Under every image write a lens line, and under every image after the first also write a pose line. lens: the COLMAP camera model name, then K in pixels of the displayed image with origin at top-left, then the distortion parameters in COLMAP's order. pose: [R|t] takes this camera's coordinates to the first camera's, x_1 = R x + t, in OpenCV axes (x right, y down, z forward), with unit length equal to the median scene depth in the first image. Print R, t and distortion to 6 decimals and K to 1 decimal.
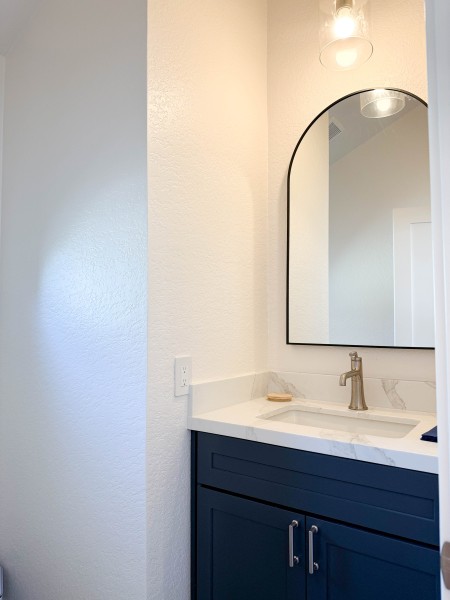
lens RADIAL K [[419.3, 0, 225.2], [0, 419.3, 303.3], [0, 0, 1]] dist [0.094924, -0.157585]
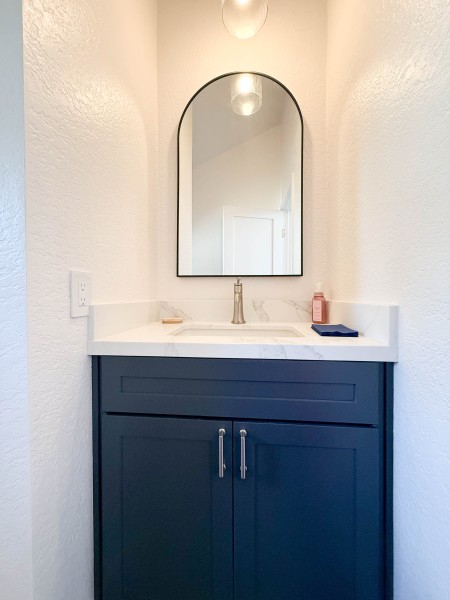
lens RADIAL K [[238.8, 0, 224.5], [0, 238.8, 295.6], [0, 0, 1]] dist [0.001509, 0.000068]
pose [[0.875565, -0.007084, 0.483048, -0.078773], [-0.022544, 0.998204, 0.055502, 0.139989], [-0.482574, -0.059485, 0.873833, 0.434936]]
